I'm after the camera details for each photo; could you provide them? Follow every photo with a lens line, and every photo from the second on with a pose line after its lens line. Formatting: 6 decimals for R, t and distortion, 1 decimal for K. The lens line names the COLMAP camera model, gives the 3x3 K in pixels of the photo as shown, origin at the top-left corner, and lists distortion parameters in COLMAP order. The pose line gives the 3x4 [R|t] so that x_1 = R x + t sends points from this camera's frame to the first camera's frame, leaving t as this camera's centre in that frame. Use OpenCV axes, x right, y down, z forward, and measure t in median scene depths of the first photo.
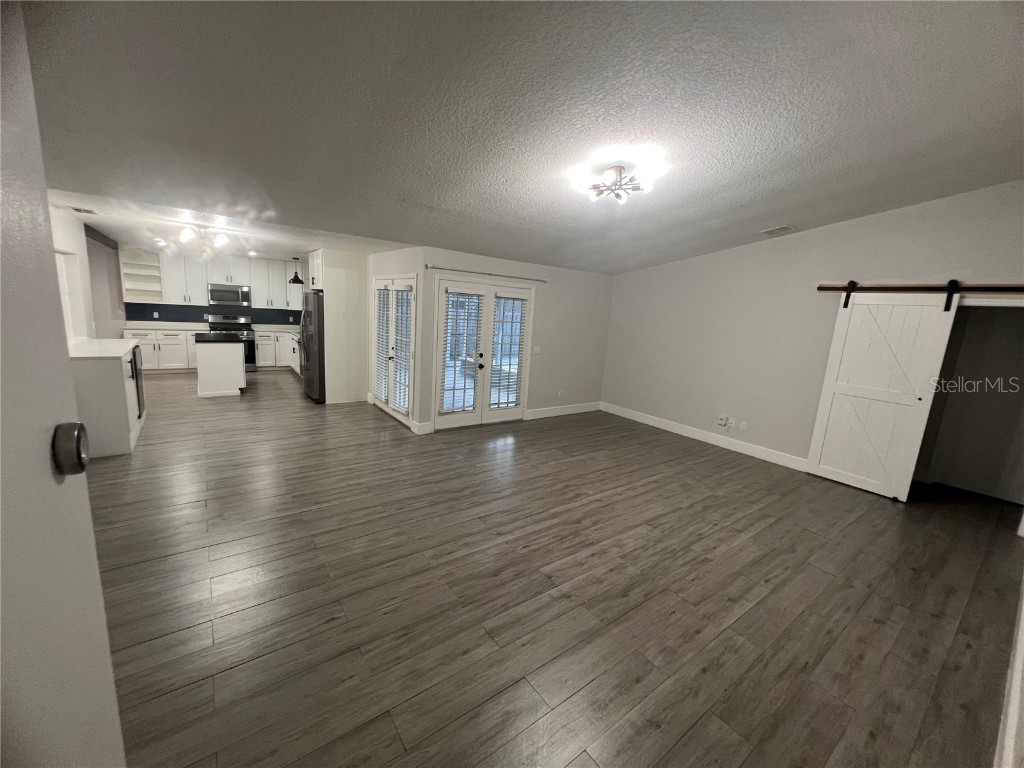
lens RADIAL K [[411.1, 0, 512.0], [0, 411.1, 384.0], [0, 0, 1]] dist [-0.000551, 0.000028]
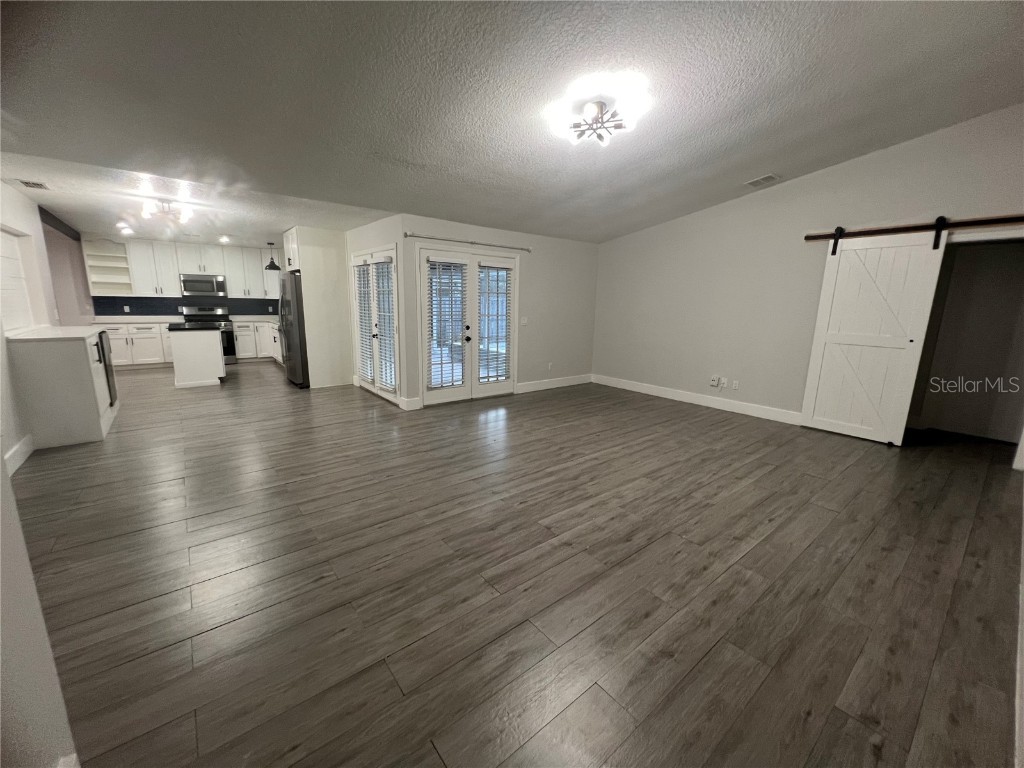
lens RADIAL K [[410.5, 0, 512.0], [0, 410.5, 384.0], [0, 0, 1]] dist [0.000029, -0.000016]
pose [[0.998348, -0.052030, 0.024394, -0.000605], [0.051606, 0.998510, 0.017714, 0.078461], [-0.025279, -0.016426, 0.999545, 0.033394]]
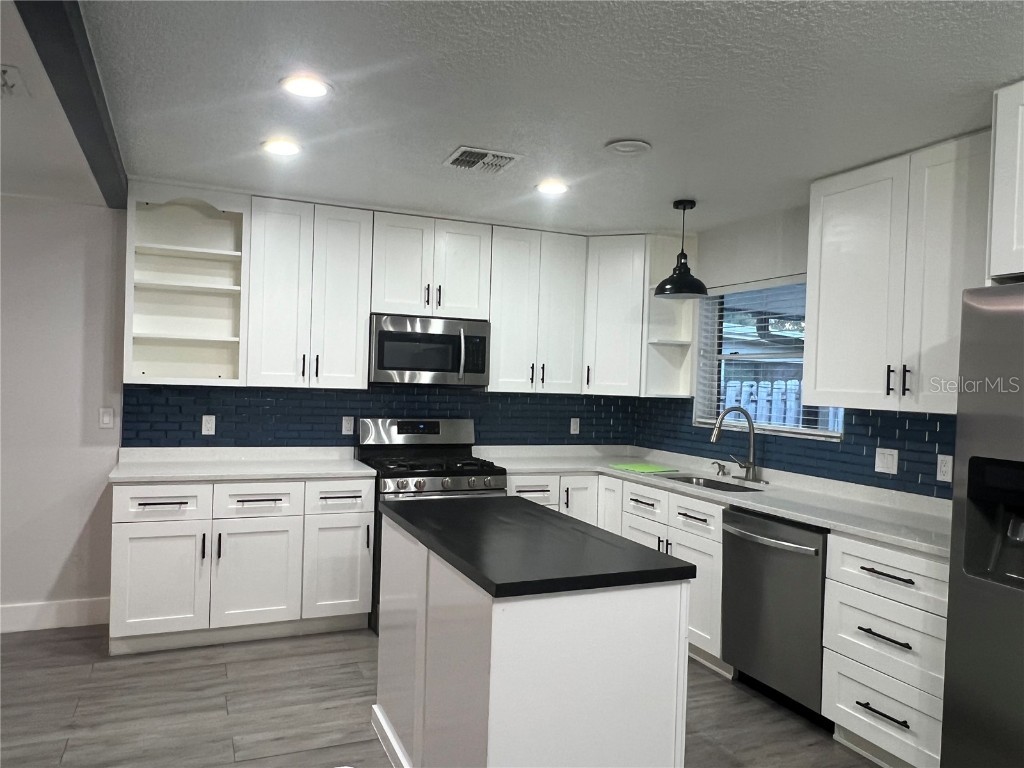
lens RADIAL K [[732.9, 0, 512.0], [0, 732.9, 384.0], [0, 0, 1]] dist [-0.007935, -0.001243]
pose [[0.973853, -0.034271, -0.224581, -1.156888], [-0.008718, 0.982191, -0.187685, -0.216526], [0.227014, 0.184735, 0.956210, 1.174772]]
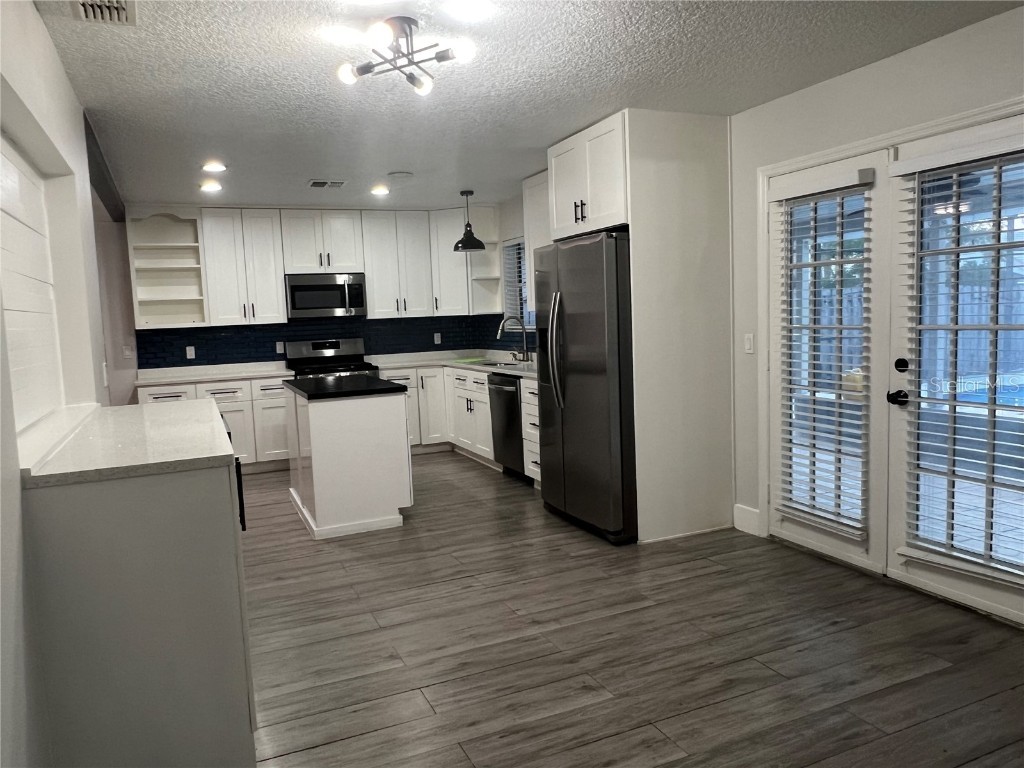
lens RADIAL K [[738.9, 0, 512.0], [0, 738.9, 384.0], [0, 0, 1]] dist [-0.011181, -0.001900]
pose [[0.968938, -0.085891, -0.231907, -0.690013], [0.064324, 0.993004, -0.099022, -0.055836], [0.238790, 0.081029, 0.967685, 0.600769]]
